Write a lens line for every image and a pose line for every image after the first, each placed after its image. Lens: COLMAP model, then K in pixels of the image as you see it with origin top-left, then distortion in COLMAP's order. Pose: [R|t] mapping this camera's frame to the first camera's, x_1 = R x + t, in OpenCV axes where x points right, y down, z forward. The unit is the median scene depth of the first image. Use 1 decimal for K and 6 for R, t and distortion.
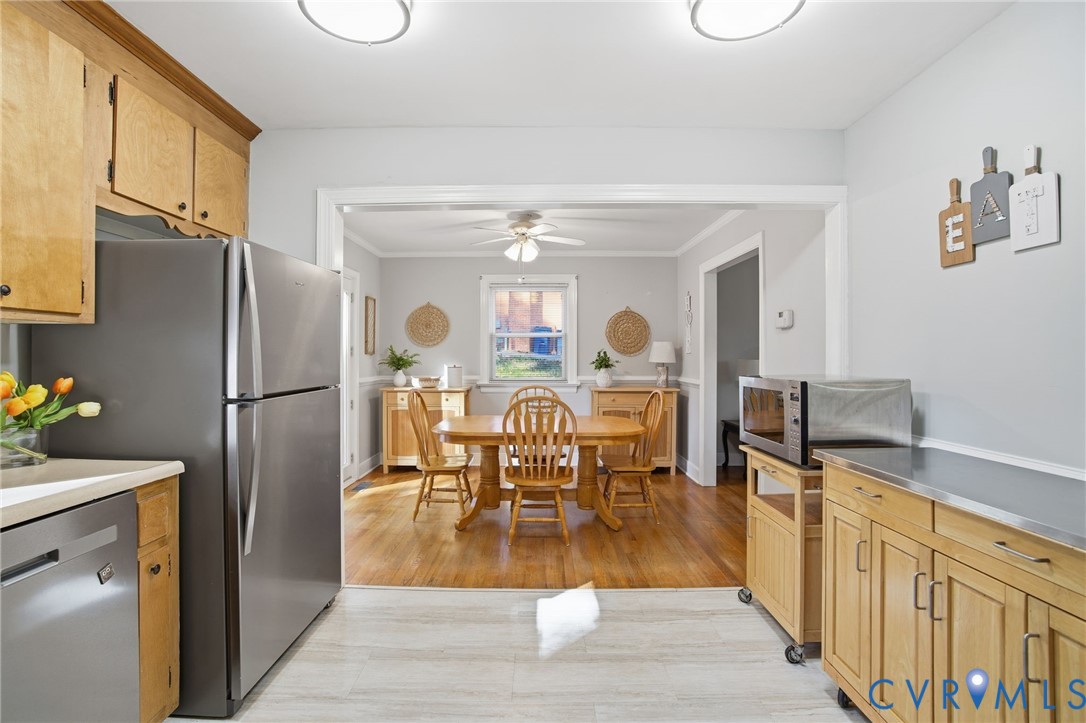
lens RADIAL K [[515.7, 0, 537.6], [0, 515.7, 356.5], [0, 0, 1]] dist [-0.079924, 0.033073]
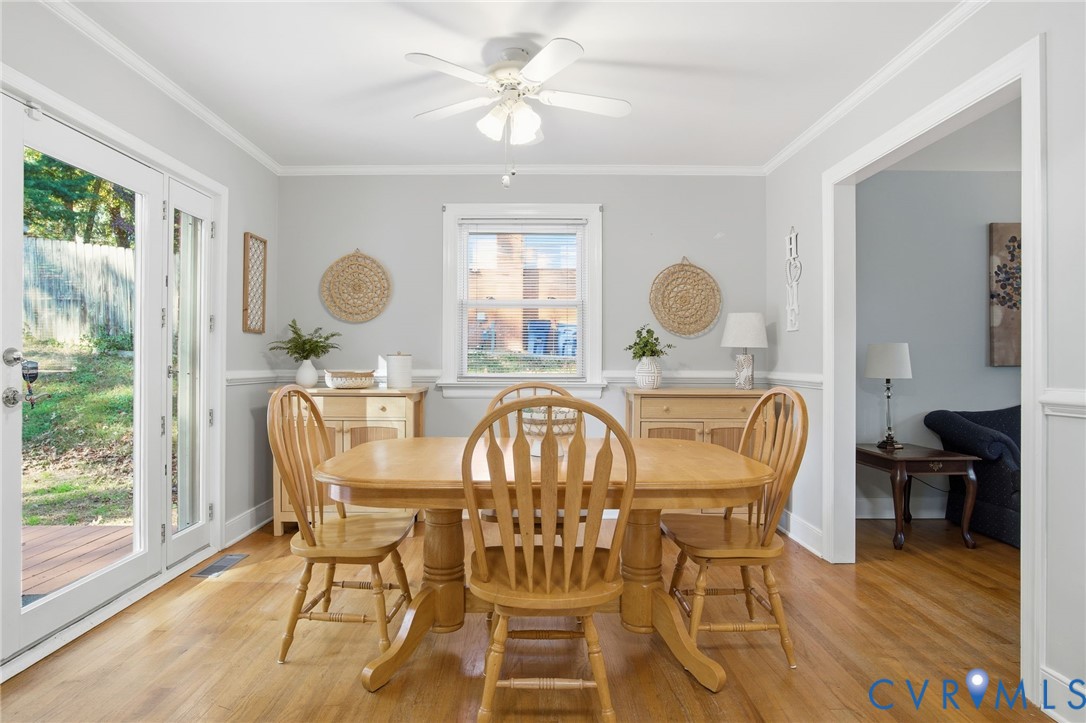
lens RADIAL K [[584.8, 0, 543.0], [0, 584.8, 361.5], [0, 0, 1]] dist [-0.001432, 0.000021]
pose [[0.999811, 0.001673, 0.019378, -0.007009], [-0.001595, 0.999991, -0.004038, 0.033293], [-0.019385, 0.004006, 0.999804, 0.342133]]
